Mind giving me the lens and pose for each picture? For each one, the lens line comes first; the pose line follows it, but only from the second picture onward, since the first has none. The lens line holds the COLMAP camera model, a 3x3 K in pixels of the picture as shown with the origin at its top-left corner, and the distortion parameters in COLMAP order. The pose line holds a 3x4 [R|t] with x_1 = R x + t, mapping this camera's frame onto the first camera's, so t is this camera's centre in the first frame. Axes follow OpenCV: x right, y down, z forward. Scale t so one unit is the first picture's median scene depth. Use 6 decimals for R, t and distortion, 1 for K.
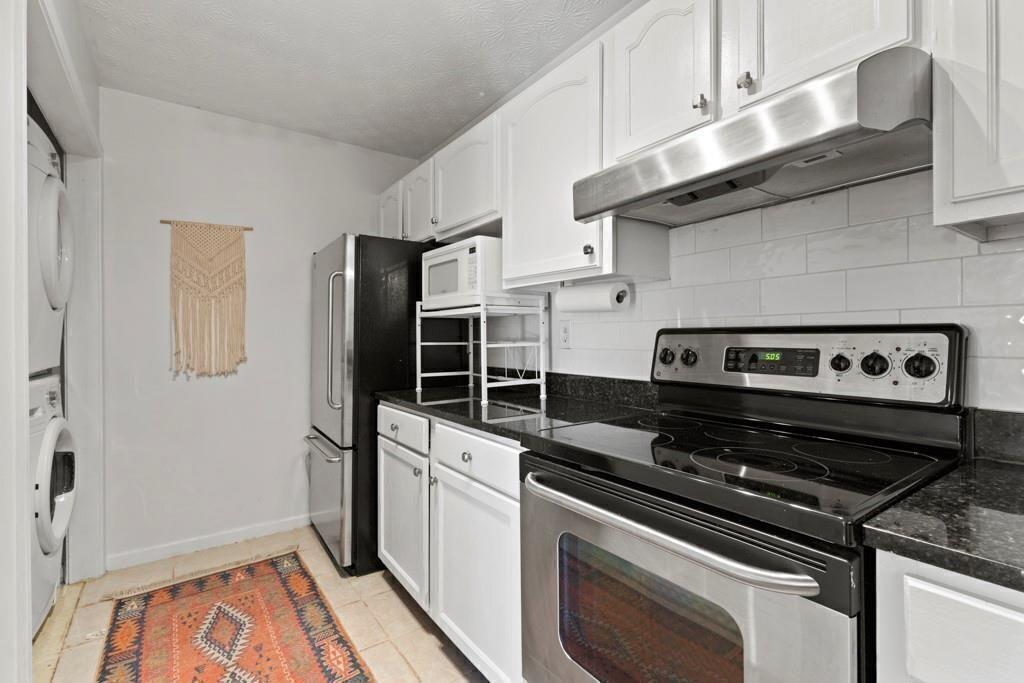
lens RADIAL K [[472.6, 0, 511.1], [0, 472.6, 338.2], [0, 0, 1]] dist [0.017092, -0.009819]
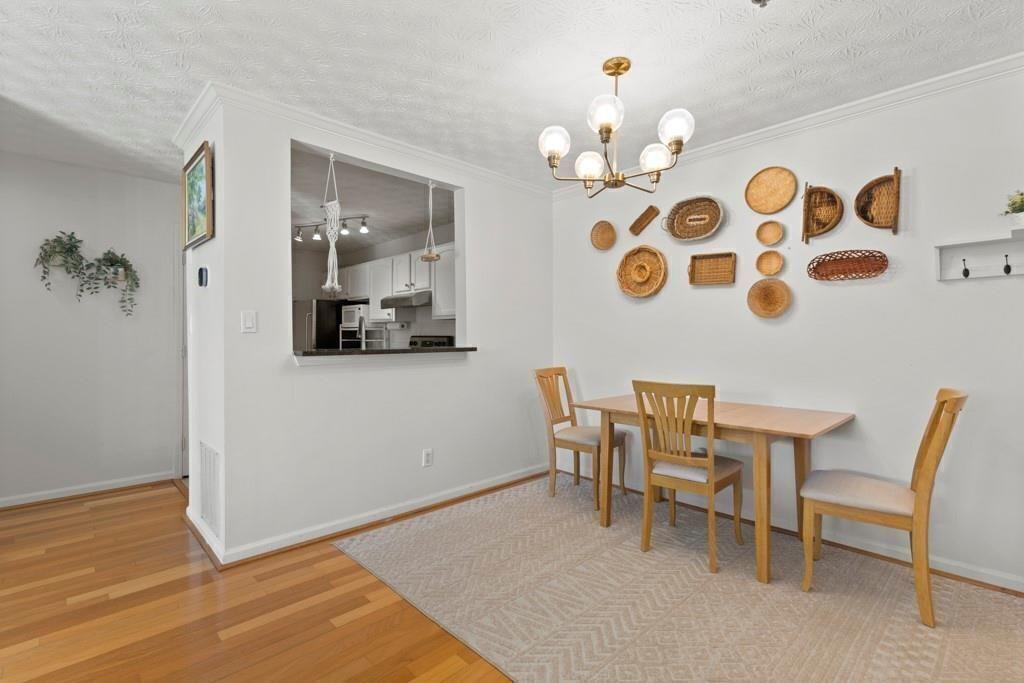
lens RADIAL K [[472.6, 0, 511.1], [0, 472.6, 338.2], [0, 0, 1]] dist [0.017092, -0.009819]
pose [[0.988289, 0.000426, 0.152595, 0.407107], [-0.000453, 1.000000, 0.000141, -0.000580], [-0.152595, -0.000208, 0.988289, -2.095889]]
